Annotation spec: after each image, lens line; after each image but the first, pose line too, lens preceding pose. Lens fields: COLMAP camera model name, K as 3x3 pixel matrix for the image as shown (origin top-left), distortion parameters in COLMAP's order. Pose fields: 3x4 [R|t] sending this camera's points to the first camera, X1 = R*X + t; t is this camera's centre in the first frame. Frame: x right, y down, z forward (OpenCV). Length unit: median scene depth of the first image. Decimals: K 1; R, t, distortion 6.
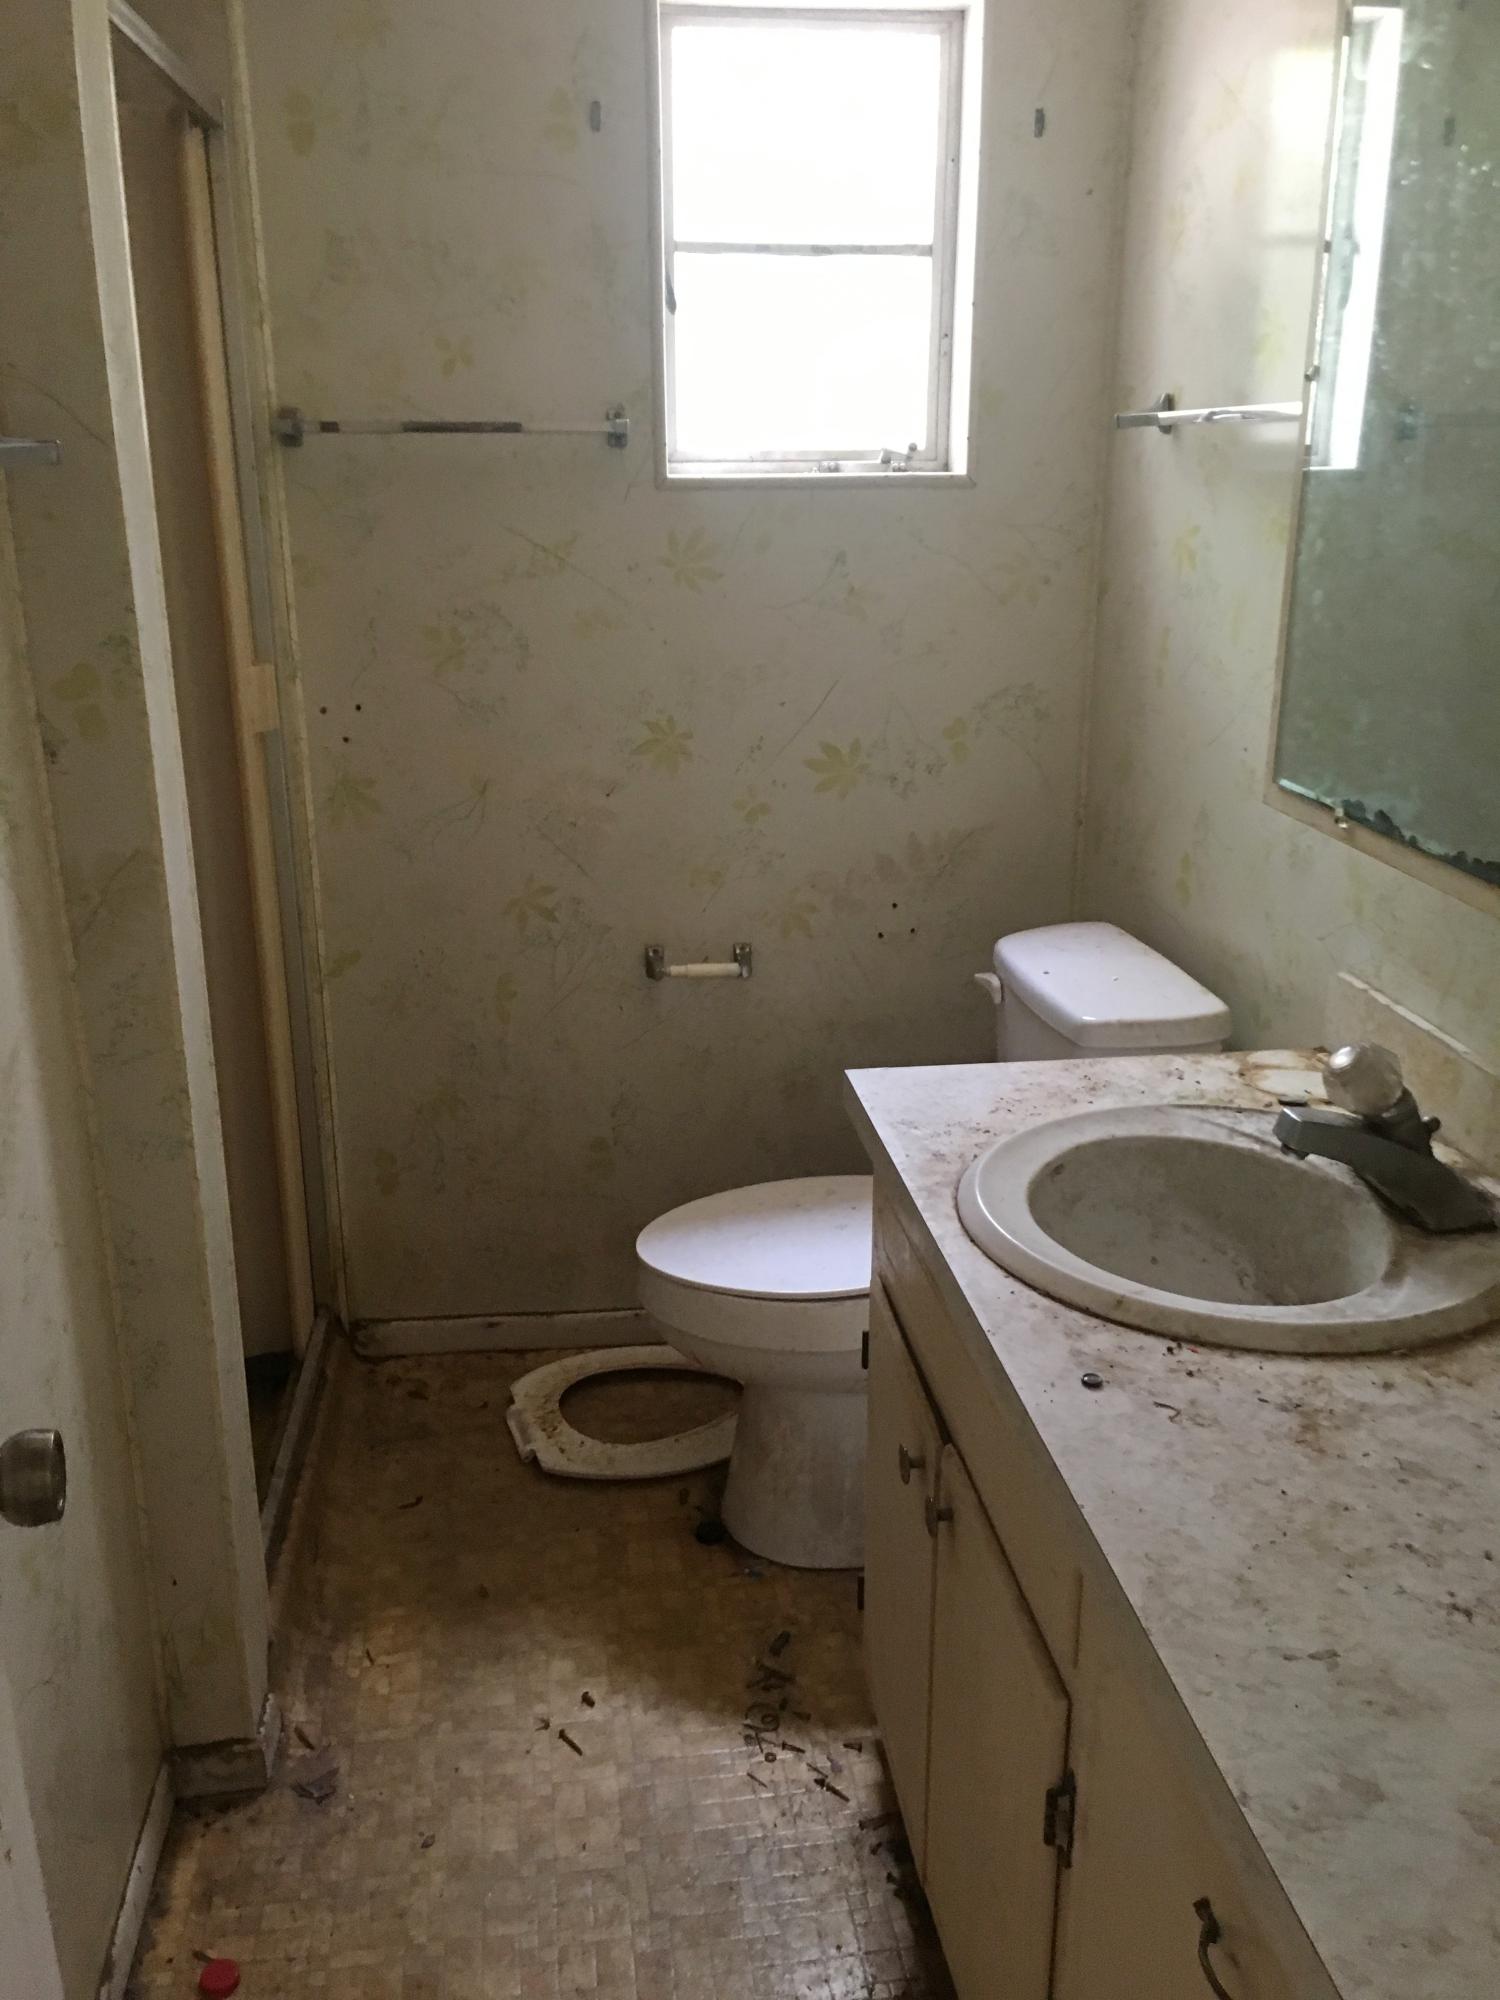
lens RADIAL K [[1688.4, 0, 750.0], [0, 1688.4, 1000.0], [0, 0, 1]] dist [0.083770, 0.002114]
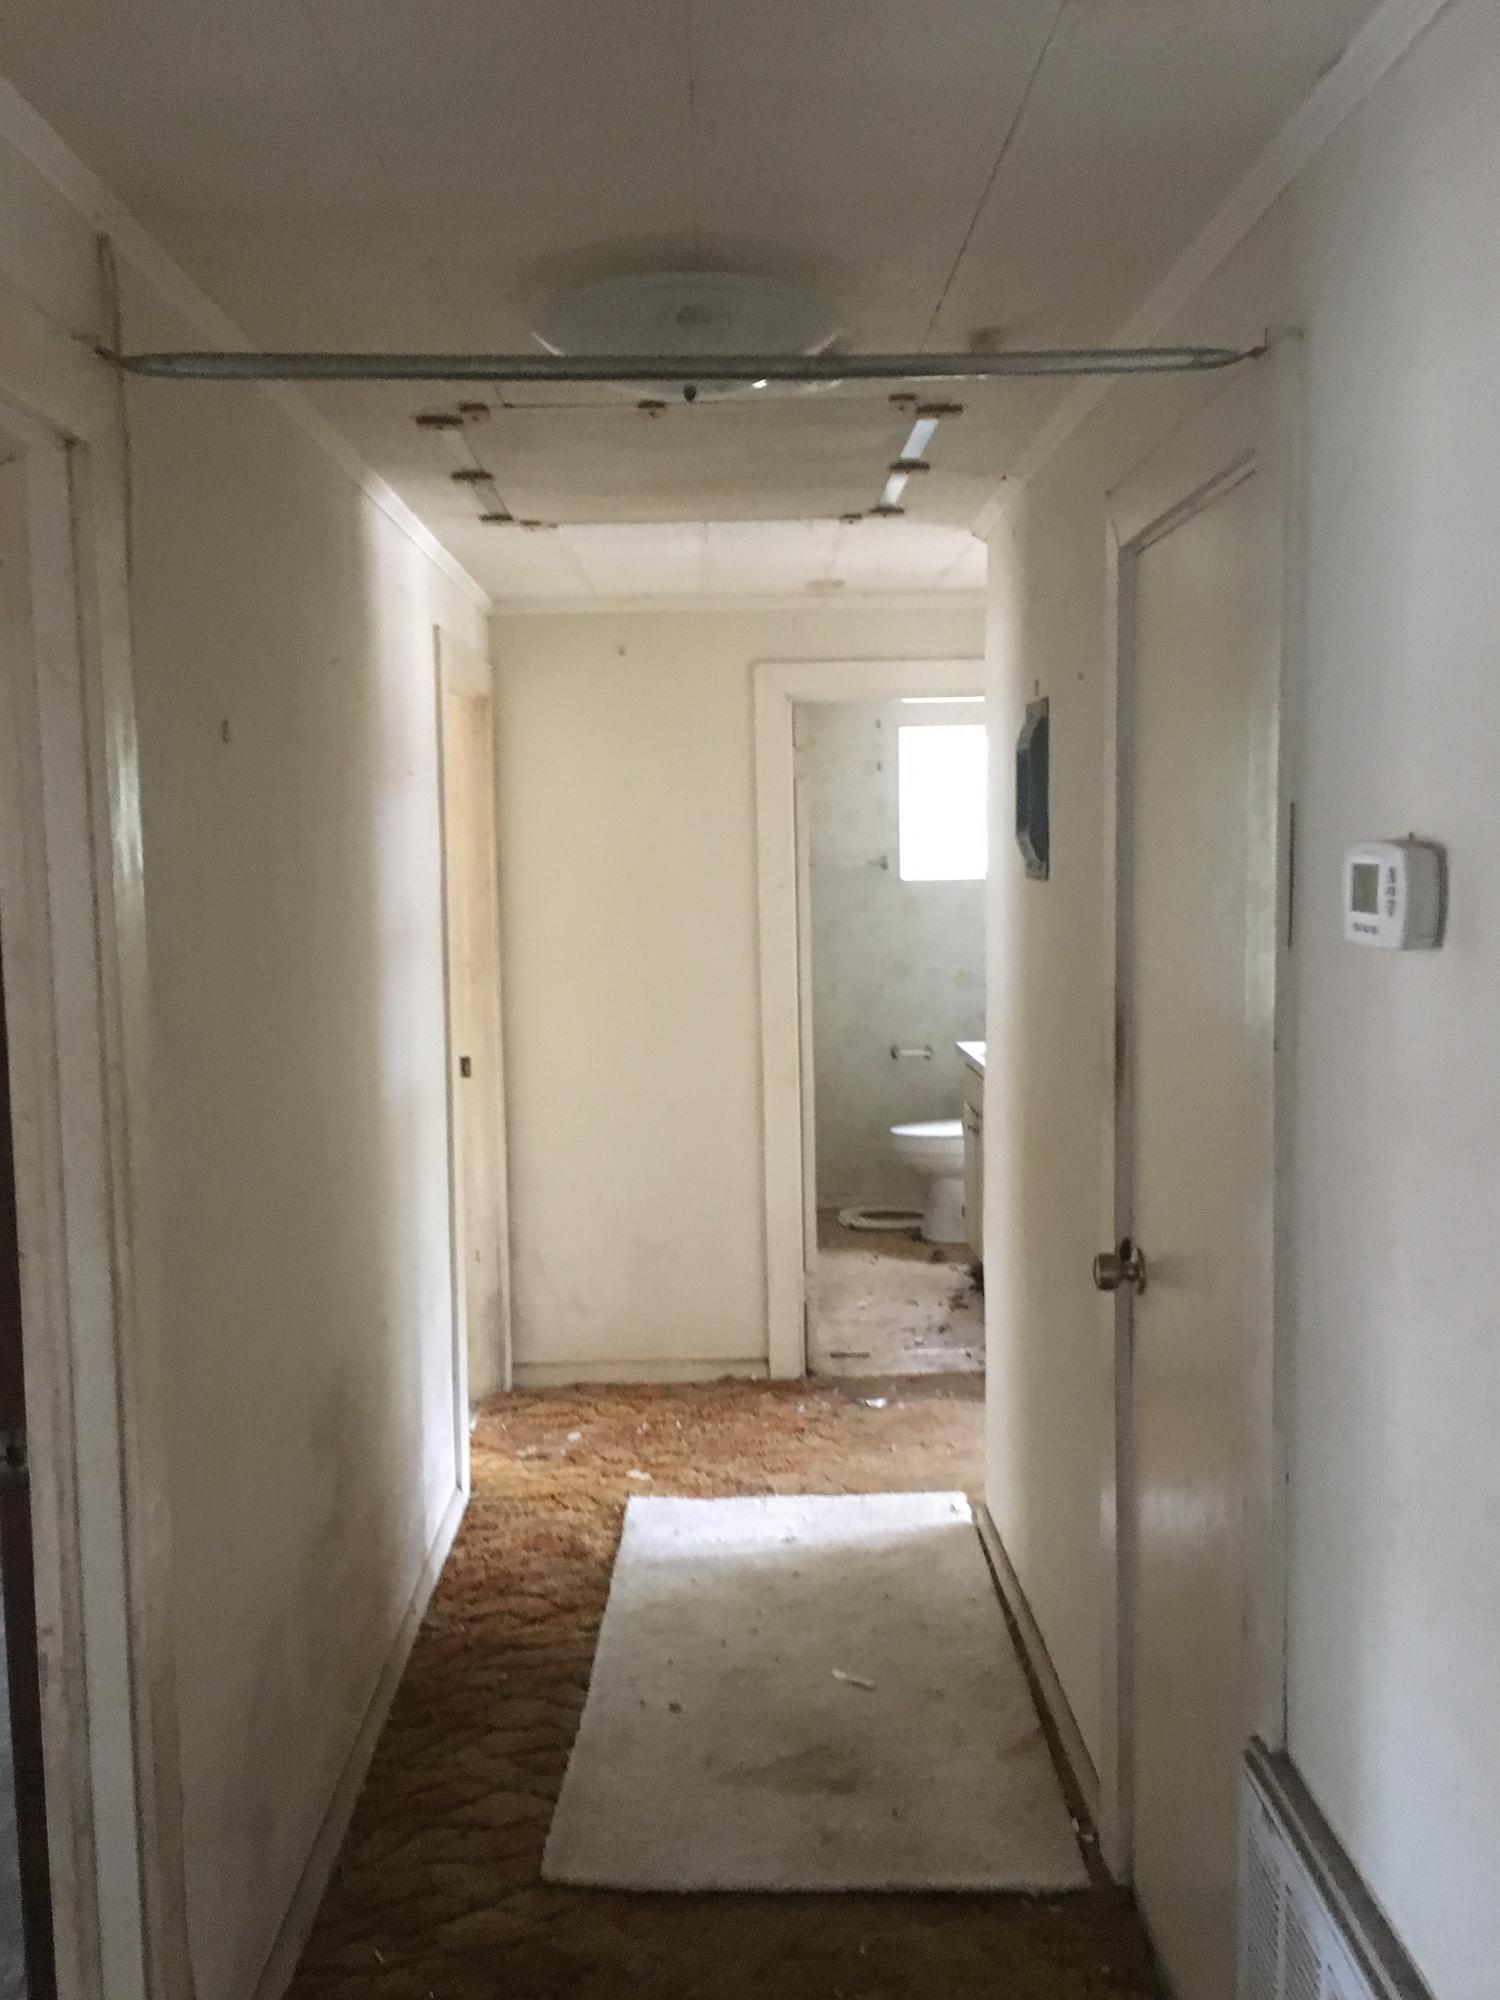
lens RADIAL K [[1688.4, 0, 750.0], [0, 1688.4, 1000.0], [0, 0, 1]] dist [0.083770, 0.002114]
pose [[0.994049, 0.000490, -0.108936, 0.007167], [-0.022755, 0.978863, -0.203247, 0.470369], [0.106534, 0.204516, 0.973049, -1.735498]]
